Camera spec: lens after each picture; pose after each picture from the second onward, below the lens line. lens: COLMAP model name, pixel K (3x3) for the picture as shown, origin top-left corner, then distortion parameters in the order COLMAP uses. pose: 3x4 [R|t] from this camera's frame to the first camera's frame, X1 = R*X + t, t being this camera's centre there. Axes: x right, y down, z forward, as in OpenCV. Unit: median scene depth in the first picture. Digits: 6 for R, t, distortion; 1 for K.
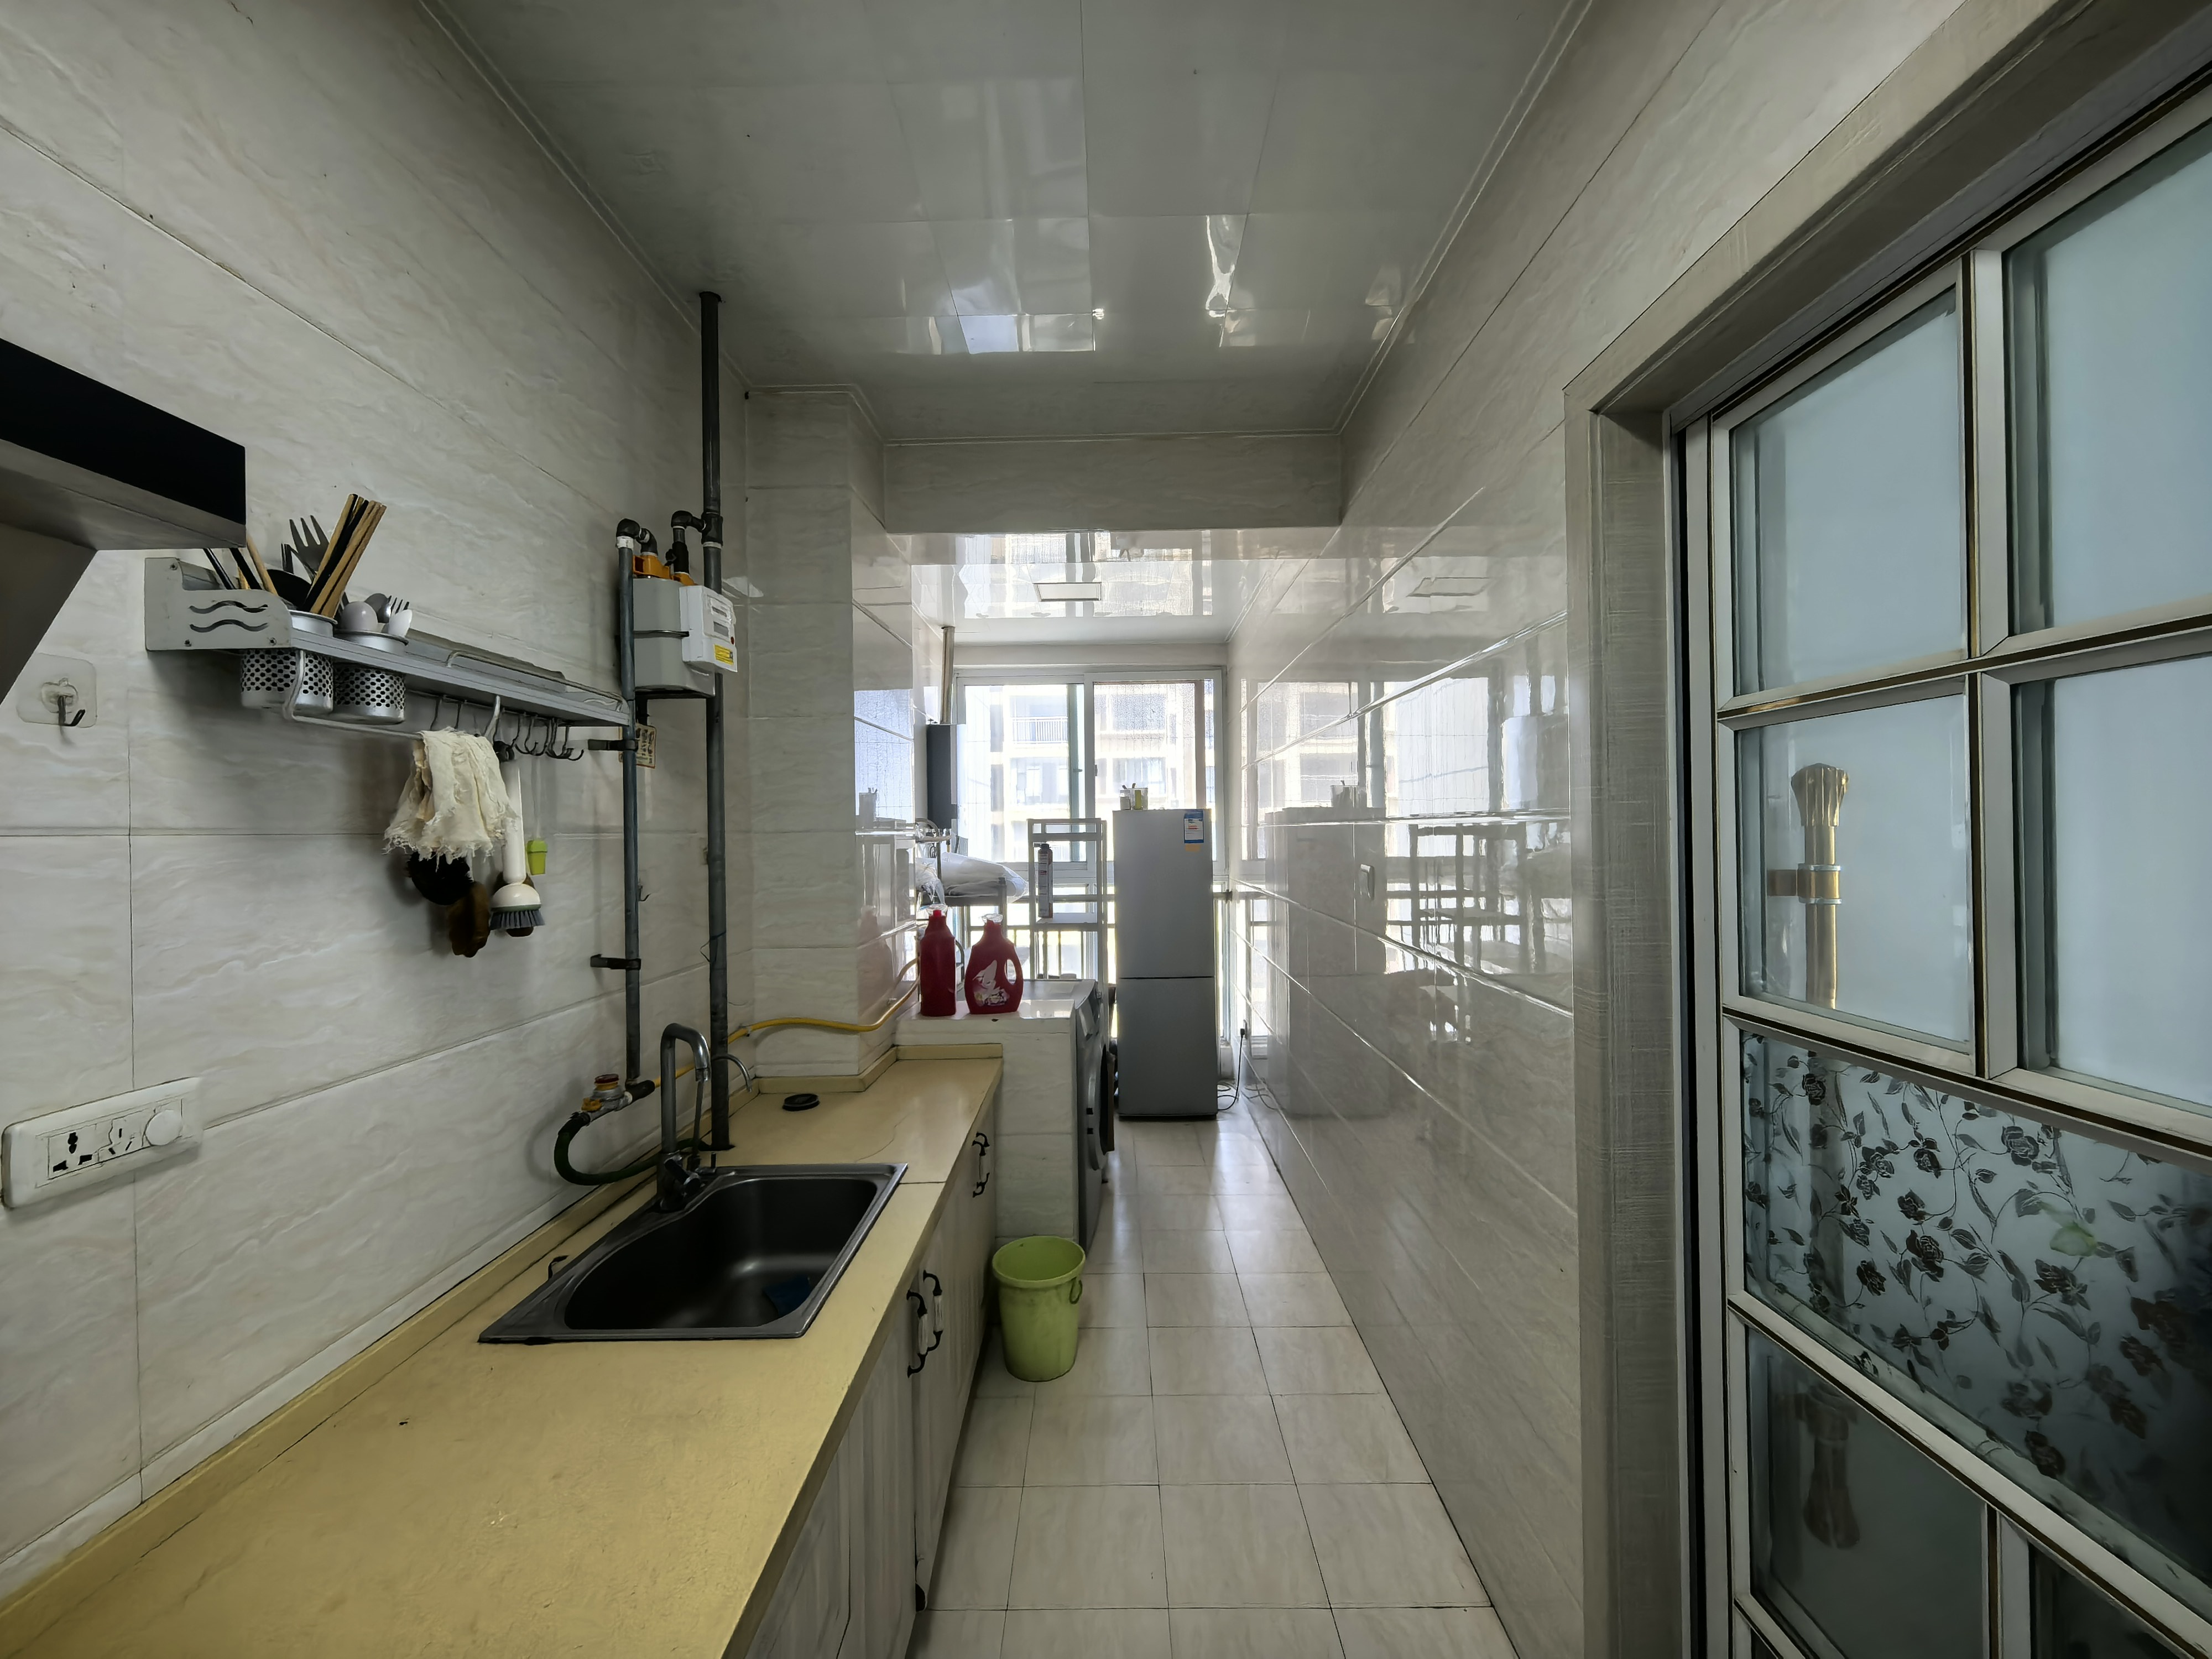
lens RADIAL K [[864.8, 0, 1106.0], [0, 864.8, 829.5], [0, 0, 1]] dist [0.002328, 0.000694]
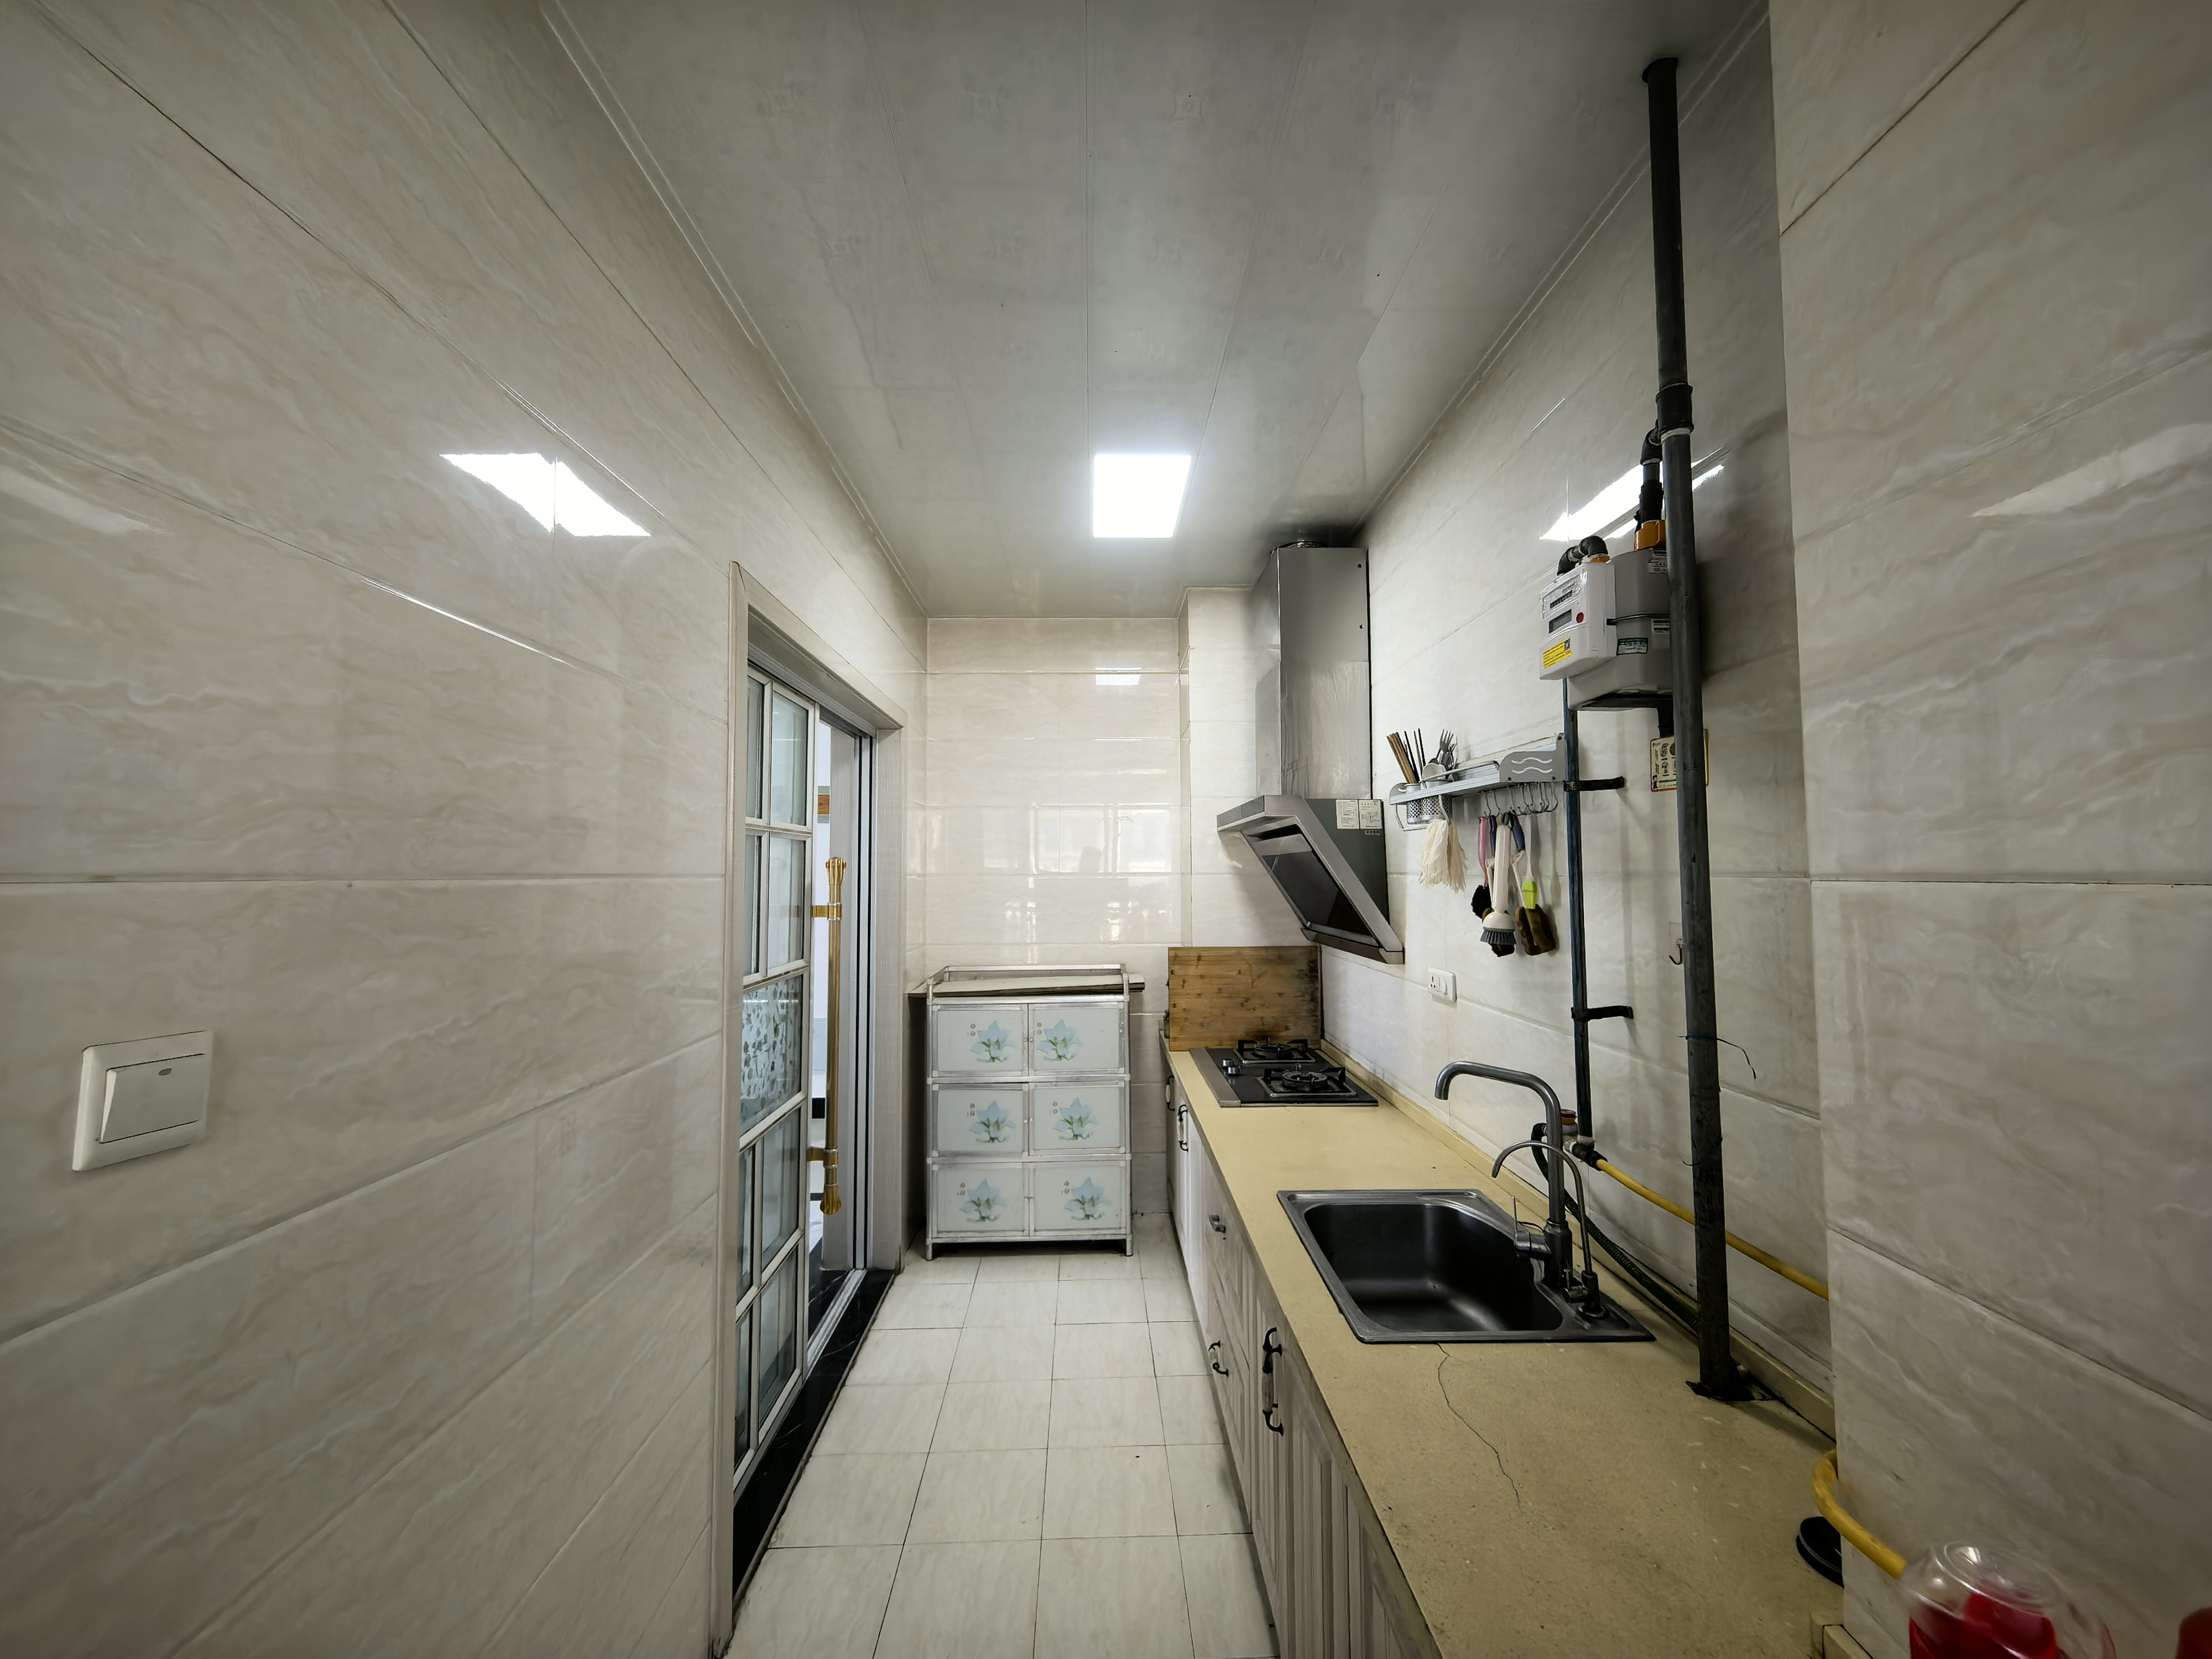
lens RADIAL K [[864.8, 0, 1106.0], [0, 864.8, 829.5], [0, 0, 1]] dist [0.002328, 0.000694]
pose [[-0.999624, 0.019545, -0.019249, -0.010745], [0.020601, 0.998204, -0.056259, -0.004969], [0.018115, -0.056635, -0.998231, 1.909551]]
